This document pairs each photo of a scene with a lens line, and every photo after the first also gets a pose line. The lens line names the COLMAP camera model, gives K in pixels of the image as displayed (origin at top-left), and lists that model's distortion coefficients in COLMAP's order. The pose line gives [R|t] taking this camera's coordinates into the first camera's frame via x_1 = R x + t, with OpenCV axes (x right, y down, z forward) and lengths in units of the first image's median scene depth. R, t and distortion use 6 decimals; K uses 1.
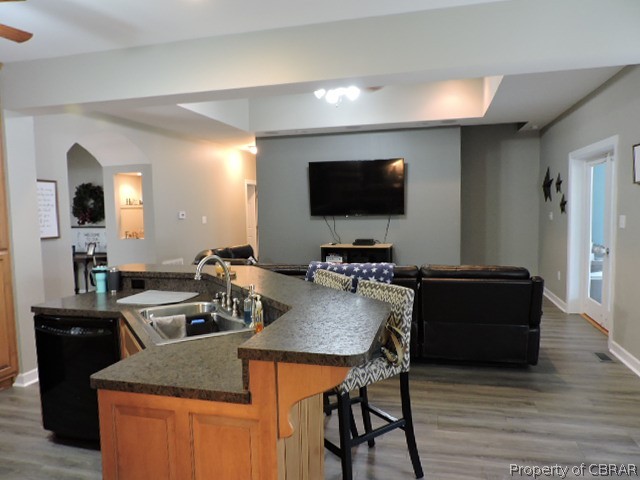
lens RADIAL K [[456.5, 0, 321.8], [0, 456.5, 240.2], [0, 0, 1]] dist [-0.025626, 0.006453]
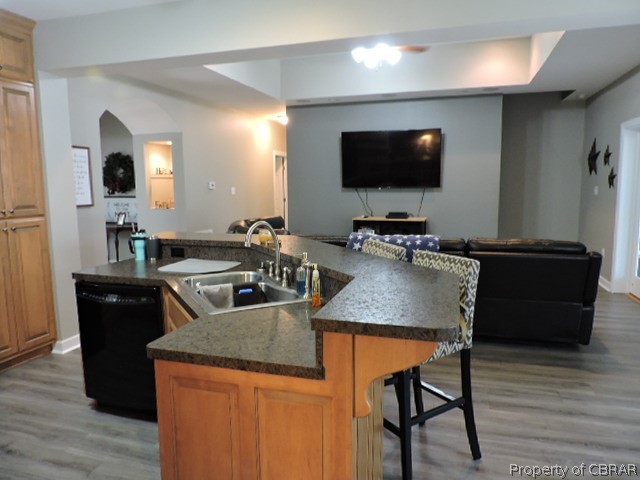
lens RADIAL K [[456.5, 0, 321.1], [0, 456.5, 240.7], [0, 0, 1]] dist [-0.025626, 0.006453]
pose [[0.998912, 0.015697, -0.043919, -0.046671], [-0.013263, 0.998388, 0.055179, 0.011865], [0.044714, -0.054536, 0.997510, 0.039088]]
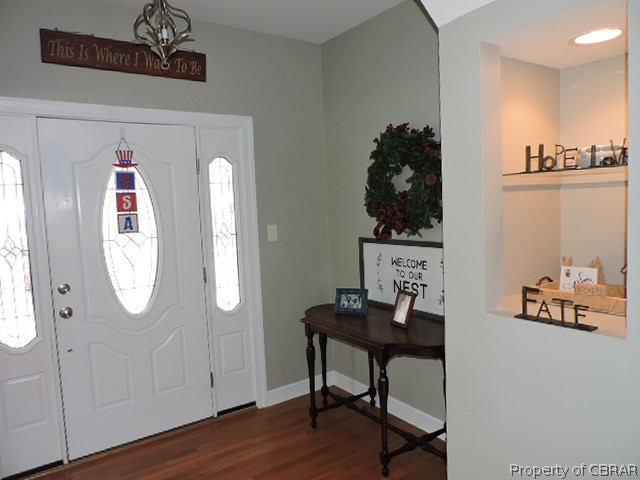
lens RADIAL K [[456.5, 0, 320.8], [0, 456.5, 238.7], [0, 0, 1]] dist [-0.025626, 0.006453]
pose [[0.758671, 0.032531, -0.650661, -0.604484], [-0.010334, 0.999228, 0.037909, -0.087160], [0.651392, -0.022037, 0.758421, 1.271941]]
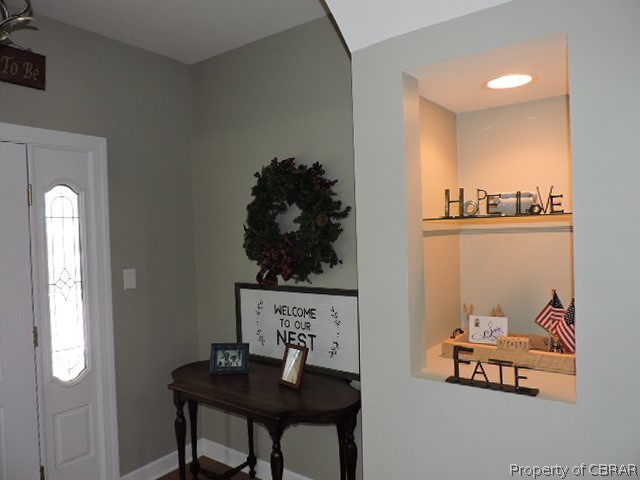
lens RADIAL K [[456.5, 0, 321.8], [0, 456.5, 241.2], [0, 0, 1]] dist [-0.025626, 0.006453]
pose [[0.927750, -0.005375, -0.373163, -0.688583], [-0.009229, 0.999260, -0.037338, -0.098769], [0.373088, 0.038085, 0.927014, 1.317502]]
